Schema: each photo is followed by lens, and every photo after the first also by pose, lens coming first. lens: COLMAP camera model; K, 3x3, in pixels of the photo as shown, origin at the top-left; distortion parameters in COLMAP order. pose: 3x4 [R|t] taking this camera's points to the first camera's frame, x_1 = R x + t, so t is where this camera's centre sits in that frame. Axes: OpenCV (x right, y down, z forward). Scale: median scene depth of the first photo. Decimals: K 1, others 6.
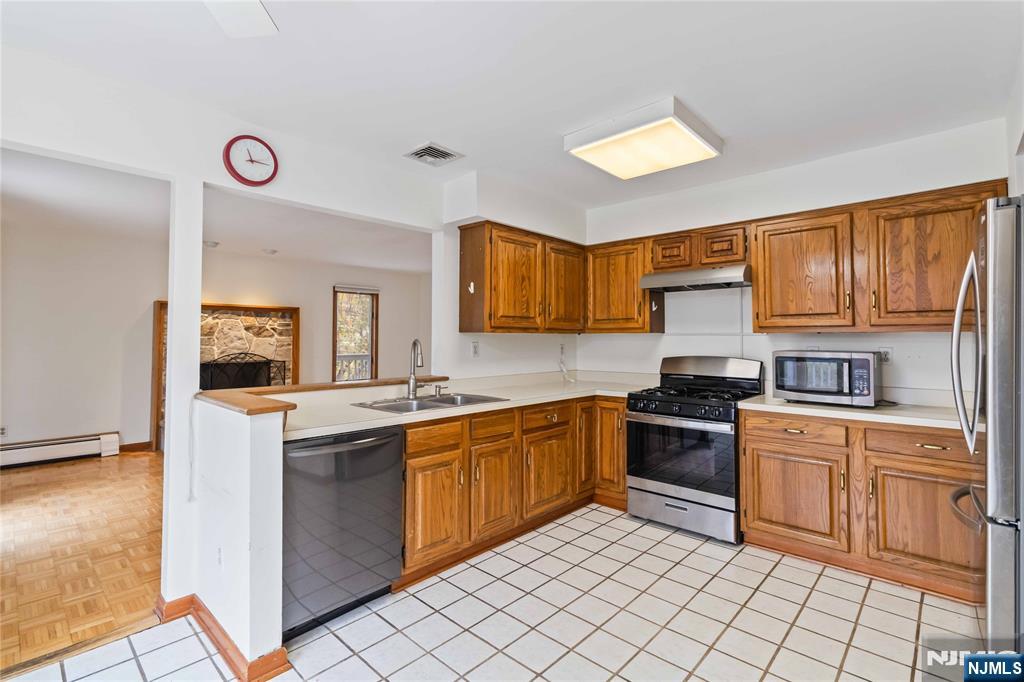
lens RADIAL K [[472.8, 0, 506.9], [0, 472.8, 329.6], [0, 0, 1]] dist [0.003181, 0.000121]
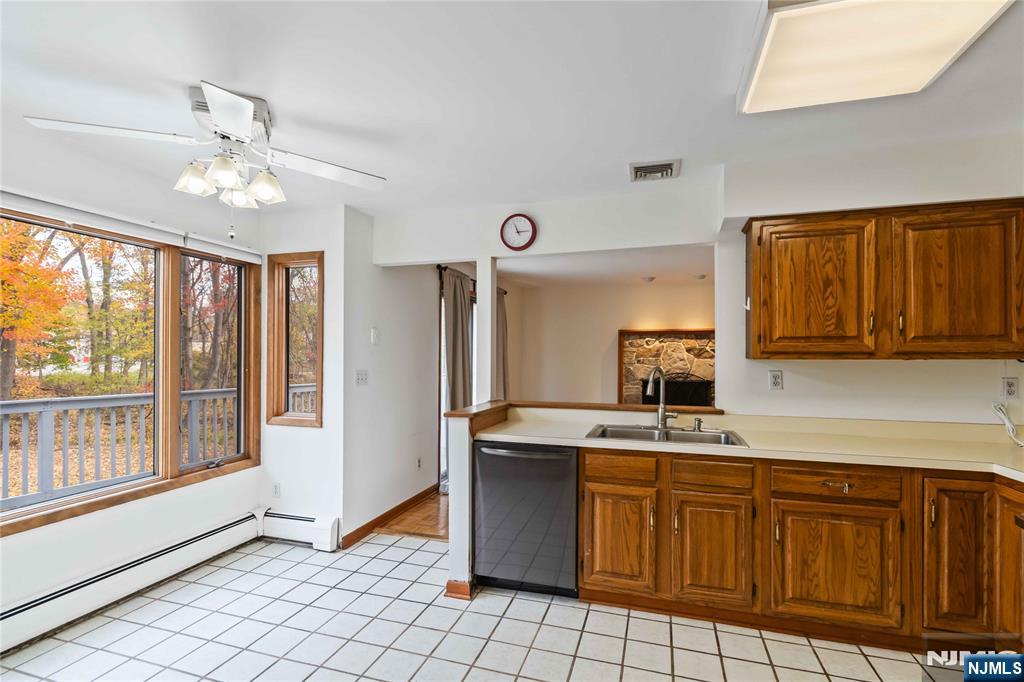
lens RADIAL K [[482.6, 0, 513.3], [0, 482.6, 351.8], [0, 0, 1]] dist [-0.000238, -0.000027]
pose [[0.437471, -0.004969, -0.899219, 0.504552], [0.016255, 0.999865, 0.002383, -0.014873], [0.899086, -0.015659, 0.437493, 0.280516]]
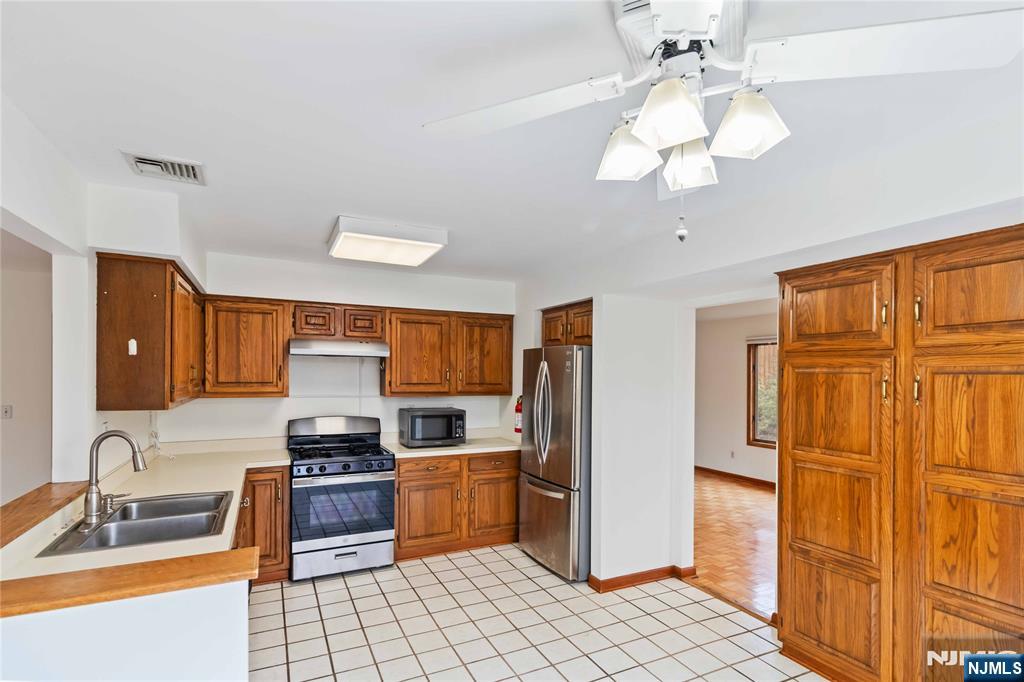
lens RADIAL K [[500.4, 0, 513.6], [0, 500.4, 376.2], [0, 0, 1]] dist [-0.002200, -0.000155]
pose [[0.350210, -0.003302, 0.936665, -0.590340], [-0.026766, 0.999550, 0.013531, -0.072546], [-0.936289, -0.029809, 0.349964, 0.211250]]
